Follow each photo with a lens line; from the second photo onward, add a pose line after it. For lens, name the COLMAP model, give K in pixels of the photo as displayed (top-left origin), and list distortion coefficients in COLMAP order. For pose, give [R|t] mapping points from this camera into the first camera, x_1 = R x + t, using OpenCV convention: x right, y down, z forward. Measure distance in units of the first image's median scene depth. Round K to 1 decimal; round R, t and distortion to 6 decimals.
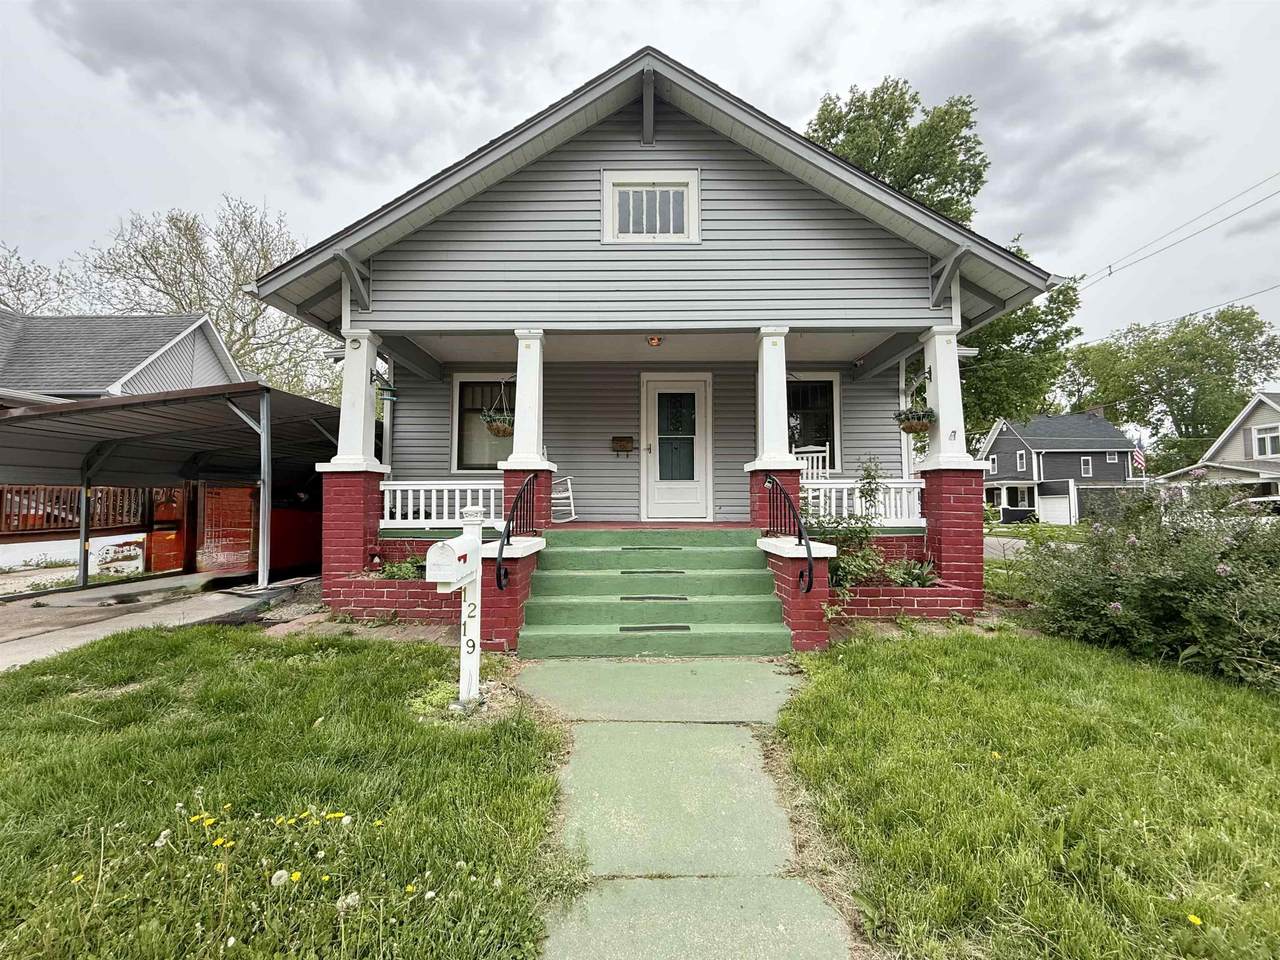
lens RADIAL K [[522.2, 0, 640.0], [0, 522.2, 480.0], [0, 0, 1]] dist [0.002259, -0.000073]
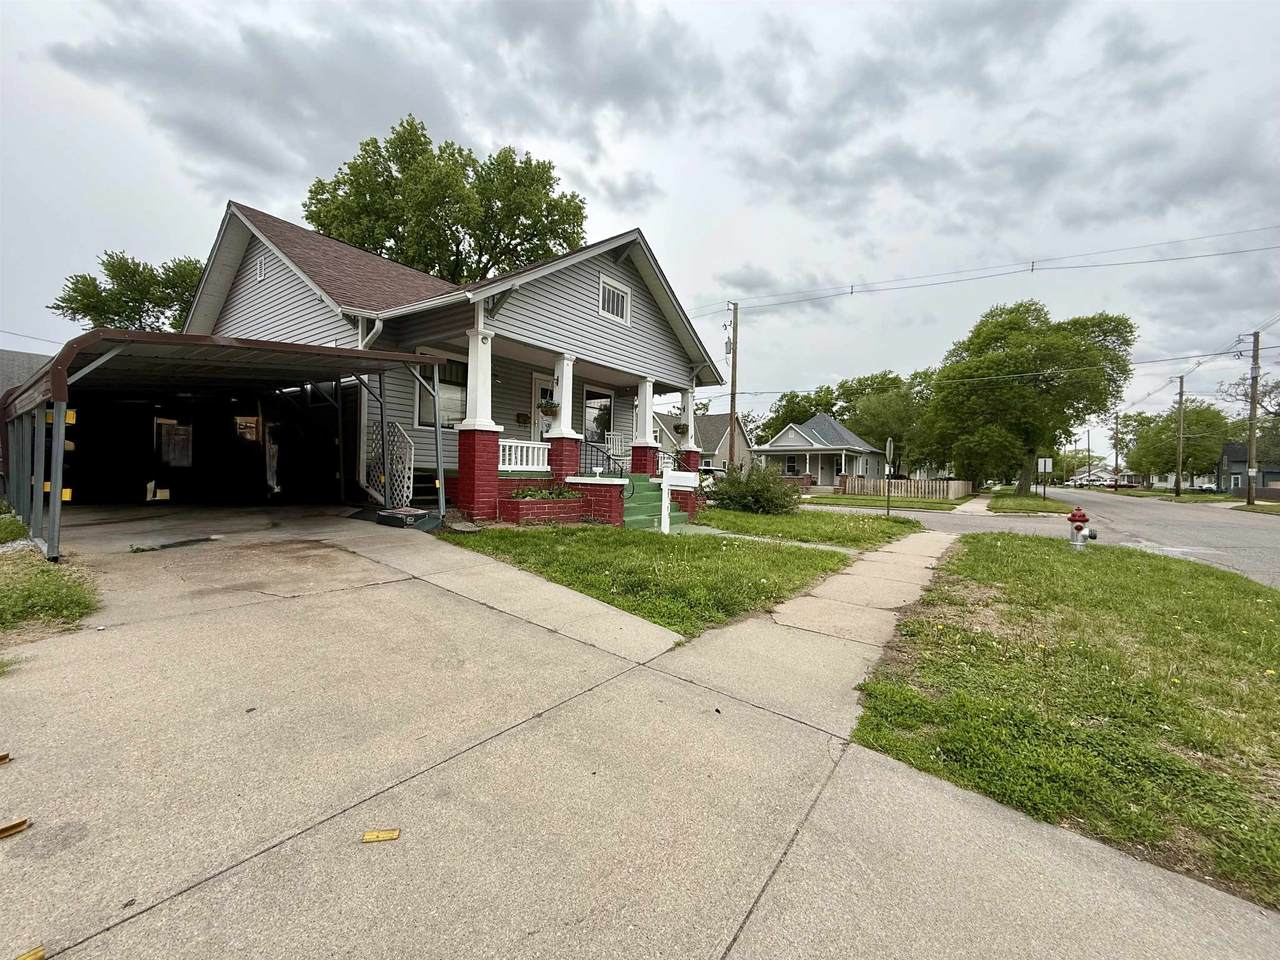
lens RADIAL K [[509.4, 0, 636.1], [0, 509.4, 477.7], [0, 0, 1]] dist [-0.000301, 0.000311]
pose [[0.574208, 0.007333, 0.818677, -1.420932], [-0.082575, 0.995379, 0.049001, 0.010699], [-0.814535, -0.095739, 0.572160, -0.161267]]
